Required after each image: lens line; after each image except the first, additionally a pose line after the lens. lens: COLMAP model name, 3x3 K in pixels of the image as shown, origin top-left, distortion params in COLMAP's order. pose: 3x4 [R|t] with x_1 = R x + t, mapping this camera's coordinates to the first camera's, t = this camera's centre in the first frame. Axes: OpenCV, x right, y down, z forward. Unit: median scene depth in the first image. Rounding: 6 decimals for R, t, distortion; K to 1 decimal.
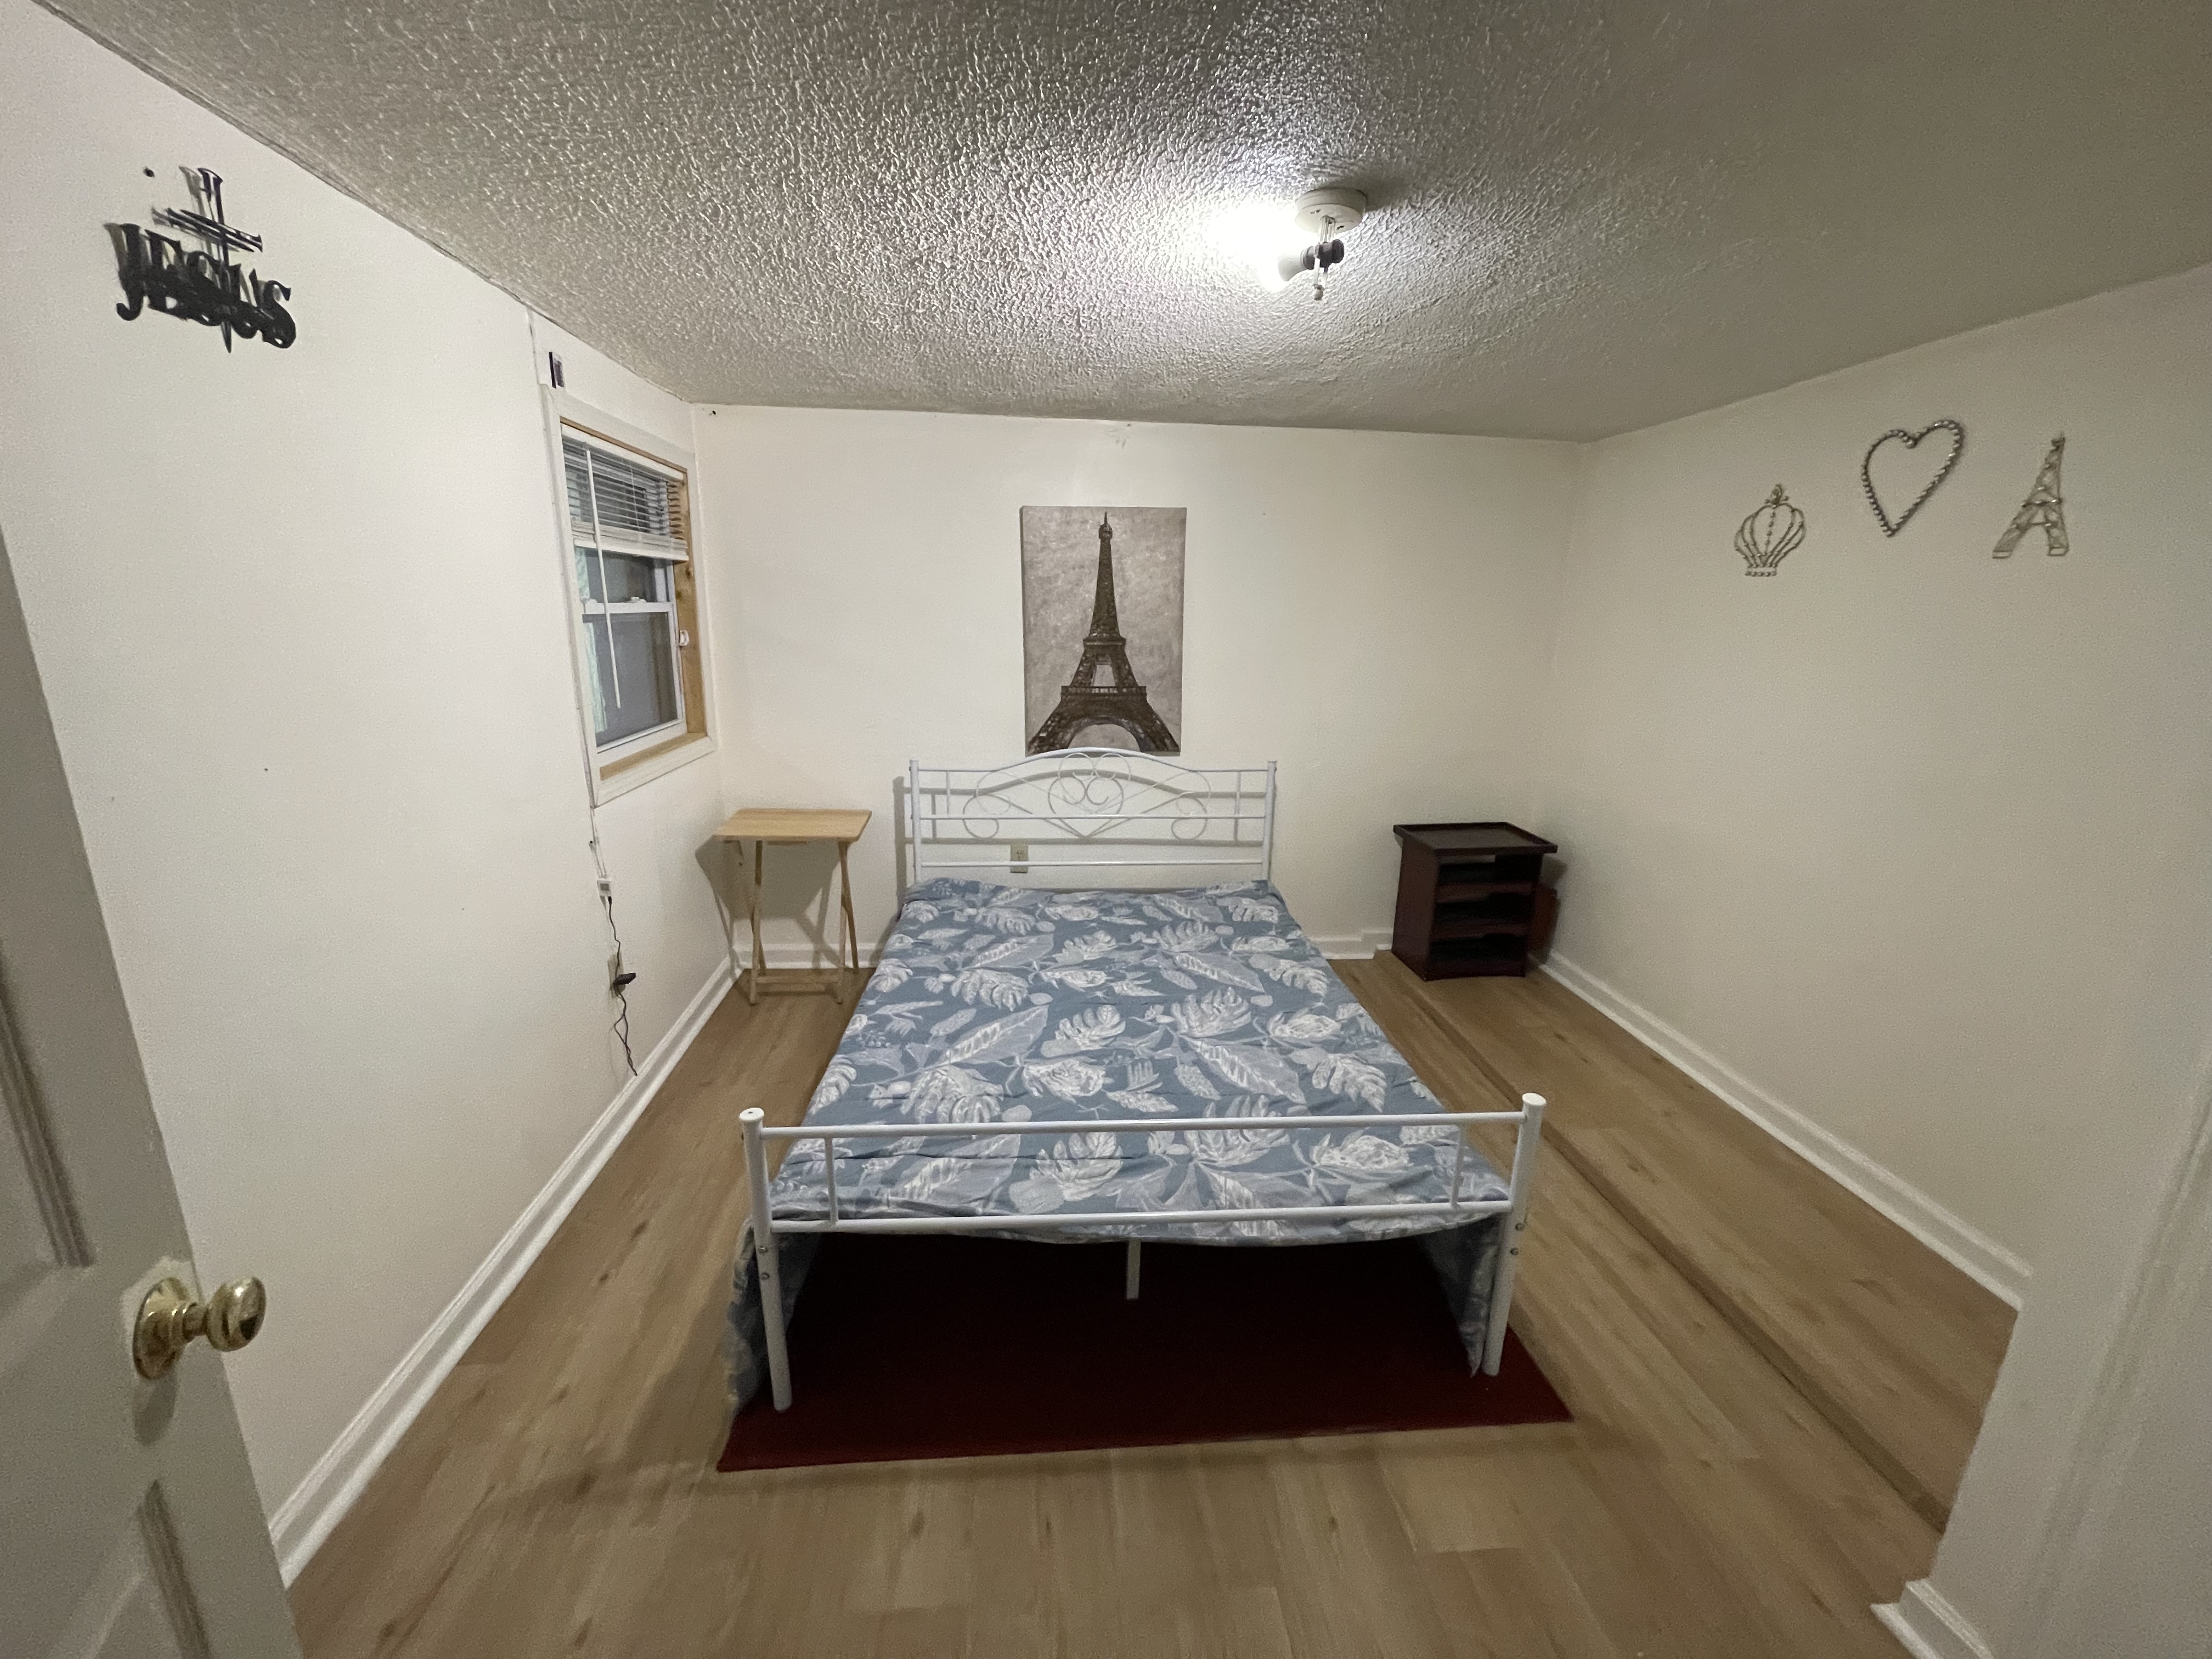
lens RADIAL K [[887.6, 0, 1103.1], [0, 887.6, 831.5], [0, 0, 1]] dist [-0.002430, 0.000145]
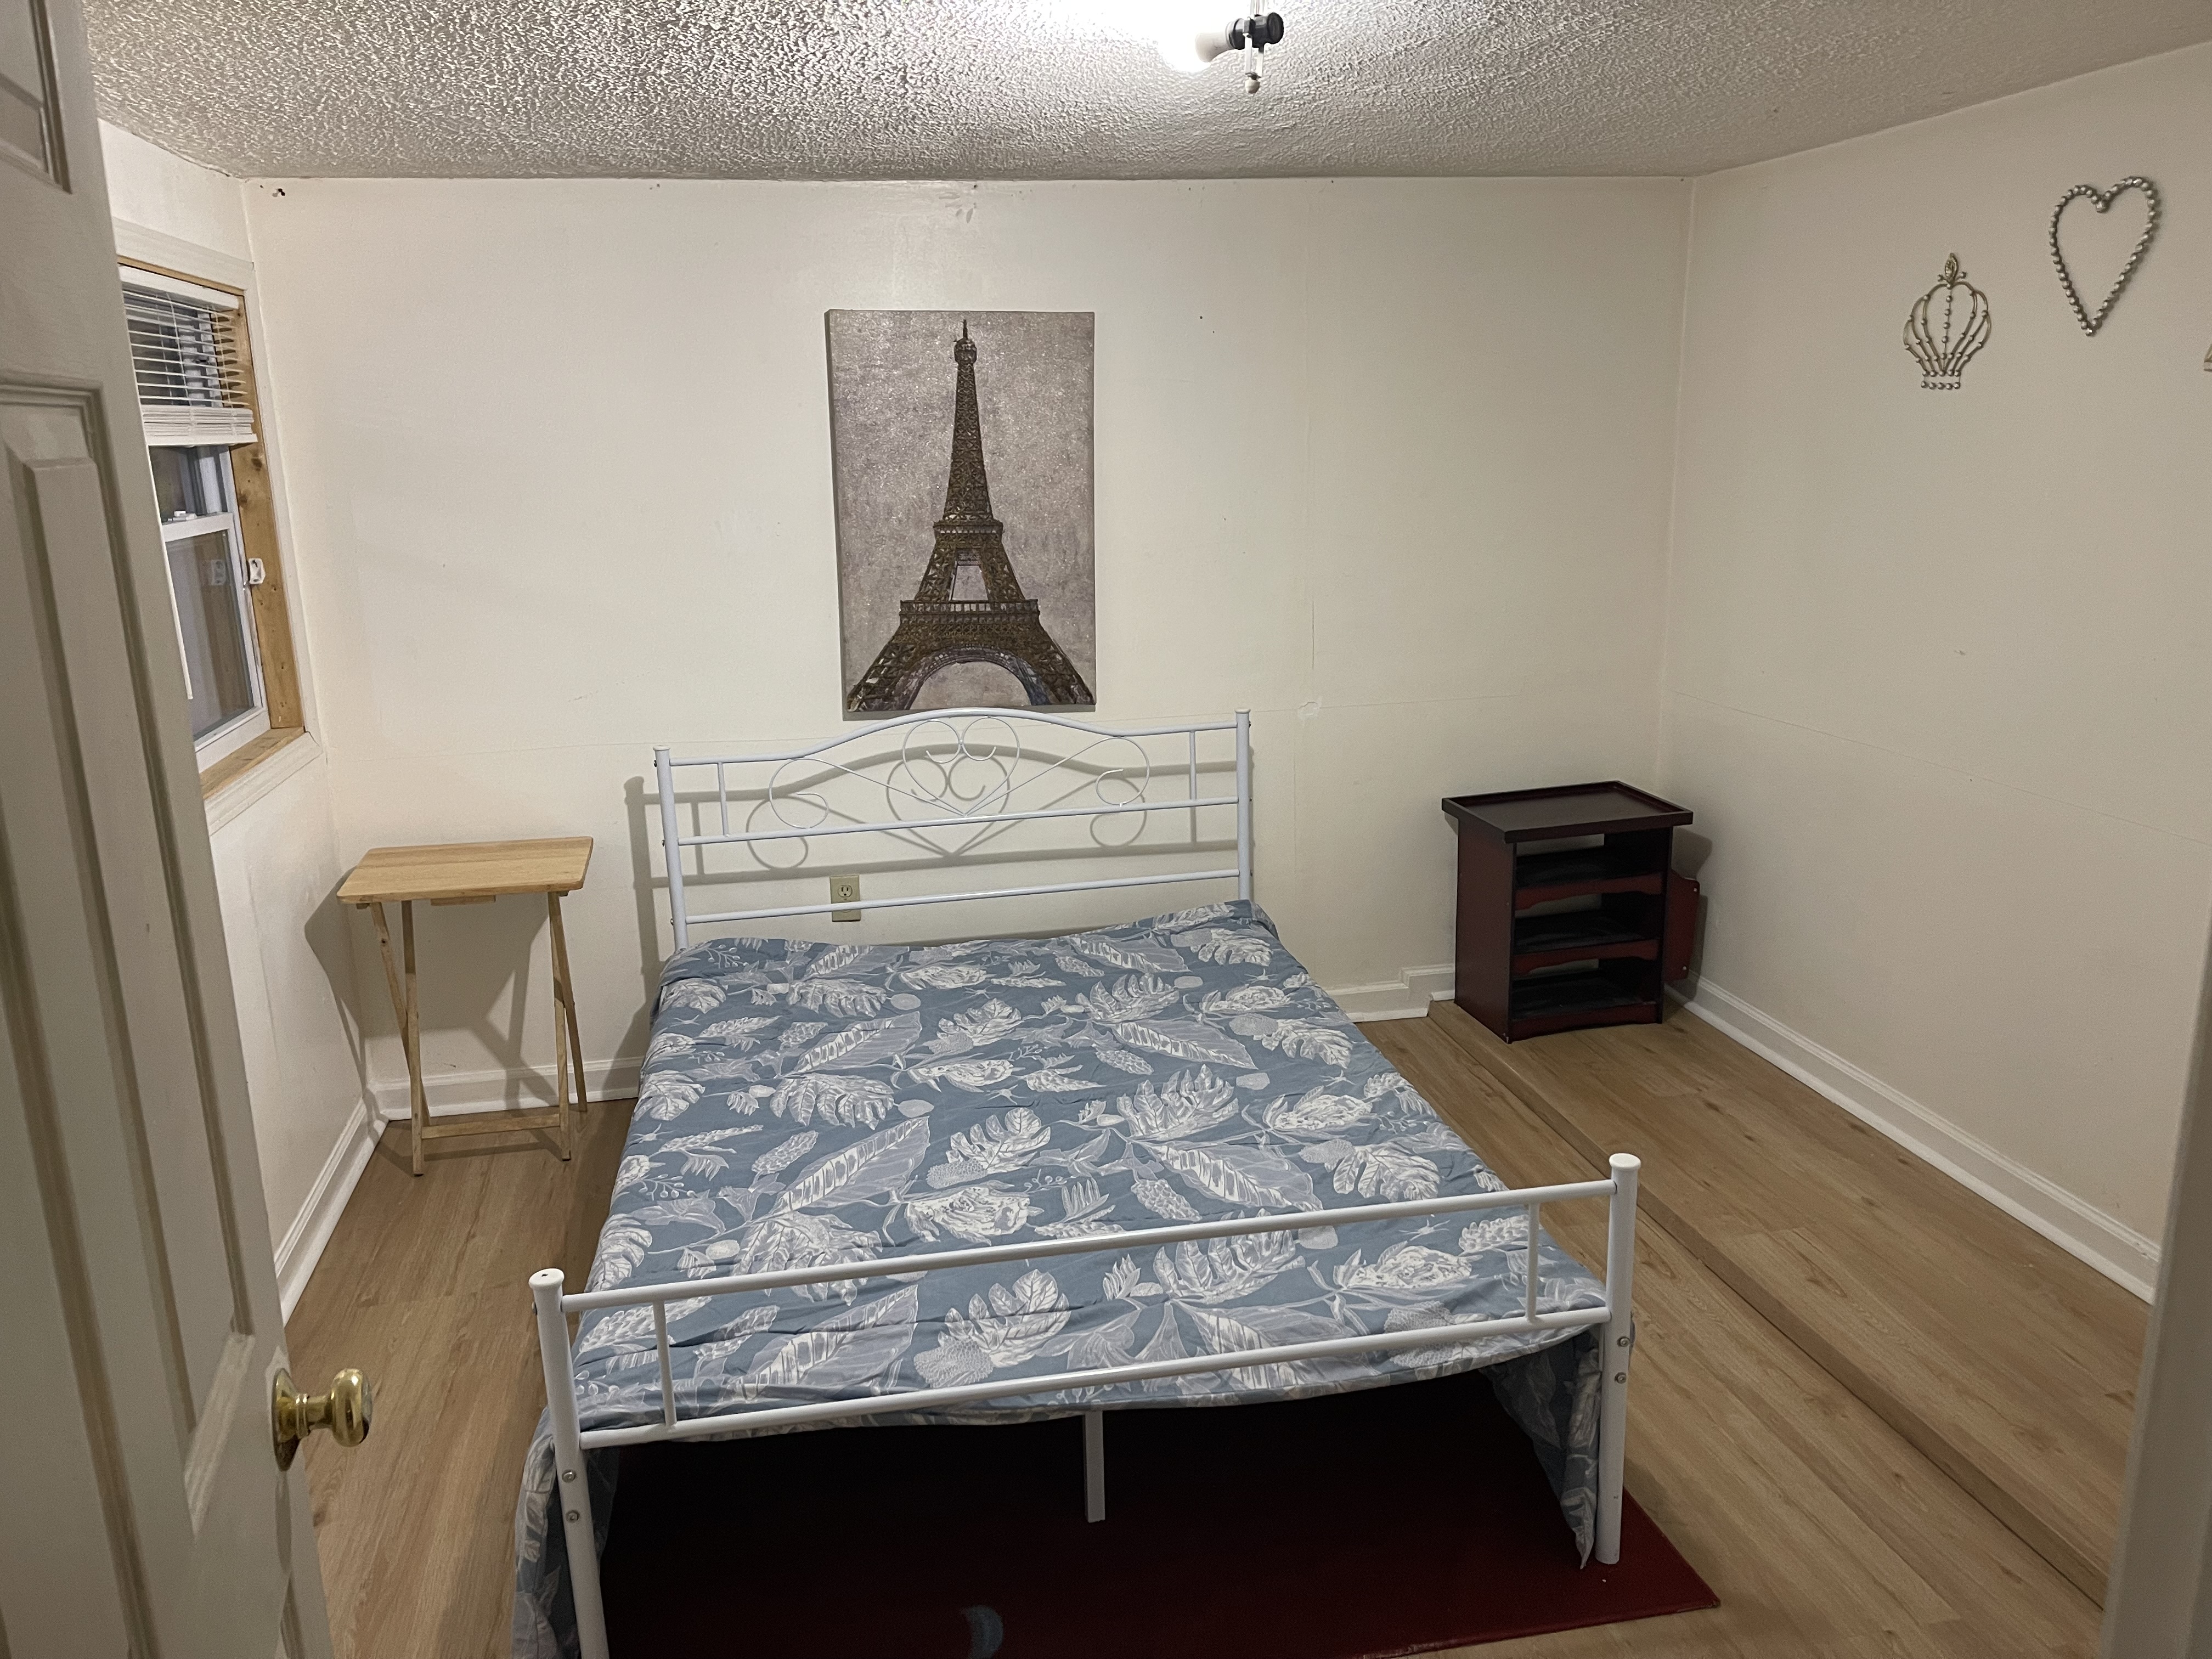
lens RADIAL K [[1660.5, 0, 1104.0], [0, 1660.5, 833.2], [0, 0, 1]] dist [0.051324, -0.046881]
pose [[0.992726, -0.073875, 0.095066, -0.032786], [0.074358, 0.997230, -0.001535, 0.001572], [-0.094689, 0.008592, 0.995470, -0.208879]]
